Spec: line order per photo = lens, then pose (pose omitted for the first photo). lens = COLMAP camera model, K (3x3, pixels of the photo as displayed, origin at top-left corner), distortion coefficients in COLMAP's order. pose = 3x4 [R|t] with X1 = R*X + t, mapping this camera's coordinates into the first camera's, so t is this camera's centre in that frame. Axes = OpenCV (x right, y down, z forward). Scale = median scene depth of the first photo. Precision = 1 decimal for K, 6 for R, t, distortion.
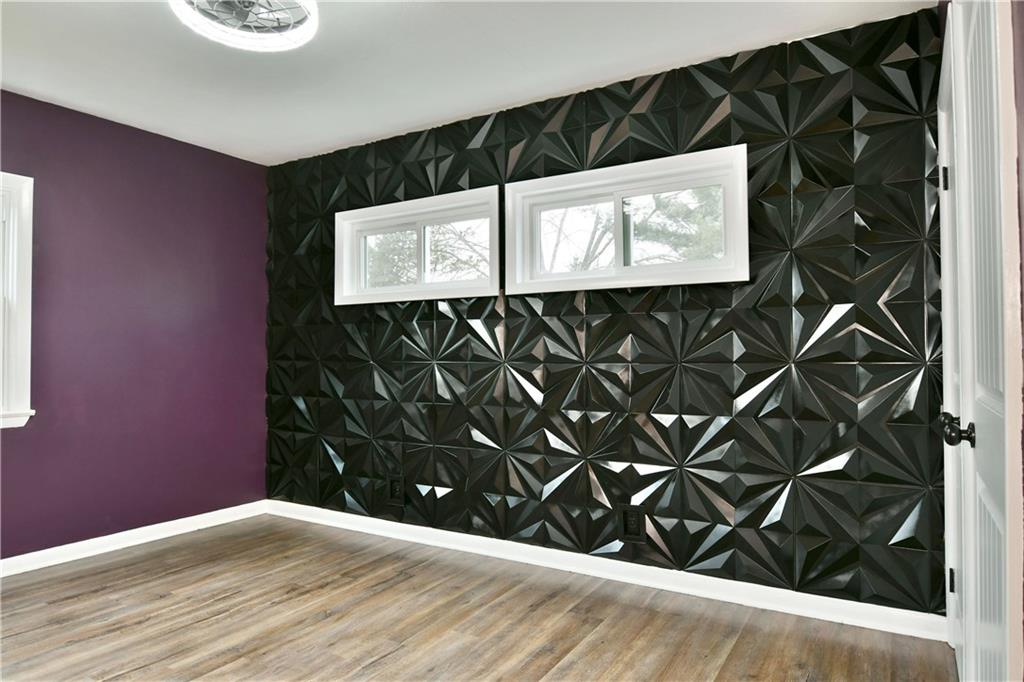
lens RADIAL K [[645.1, 0, 508.8], [0, 645.1, 341.5], [0, 0, 1]] dist [-0.013225, -0.002388]
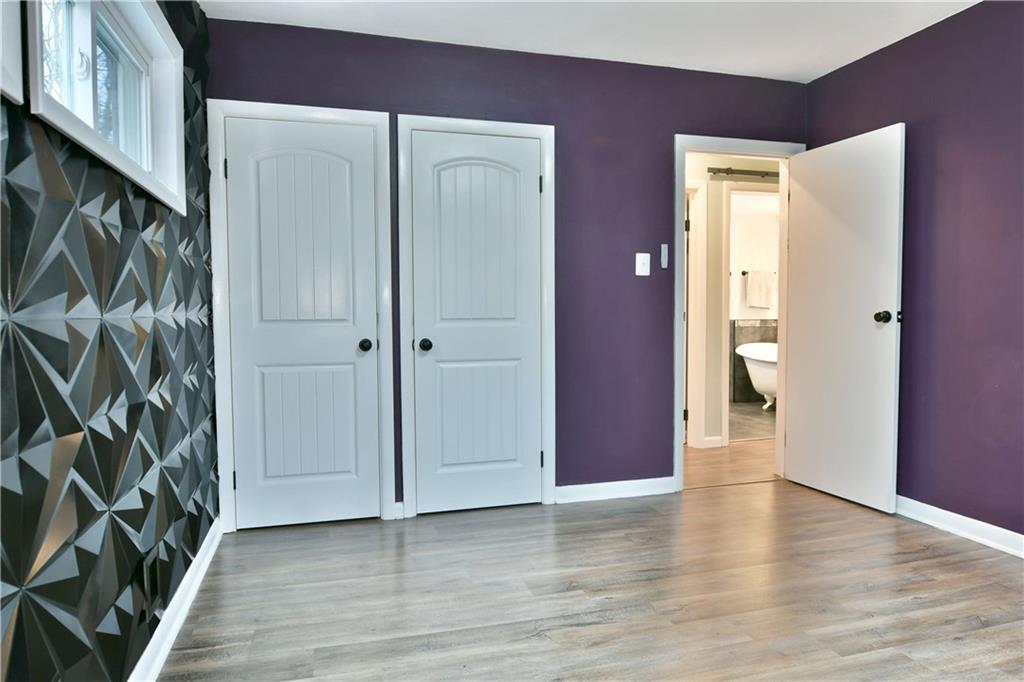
lens RADIAL K [[645.1, 0, 508.8], [0, 645.1, 341.5], [0, 0, 1]] dist [-0.013225, -0.002388]
pose [[-0.739333, -0.022735, 0.672956, -0.594421], [-0.002392, 0.999512, 0.031140, 0.047124], [-0.673335, 0.021413, -0.739027, 1.571178]]
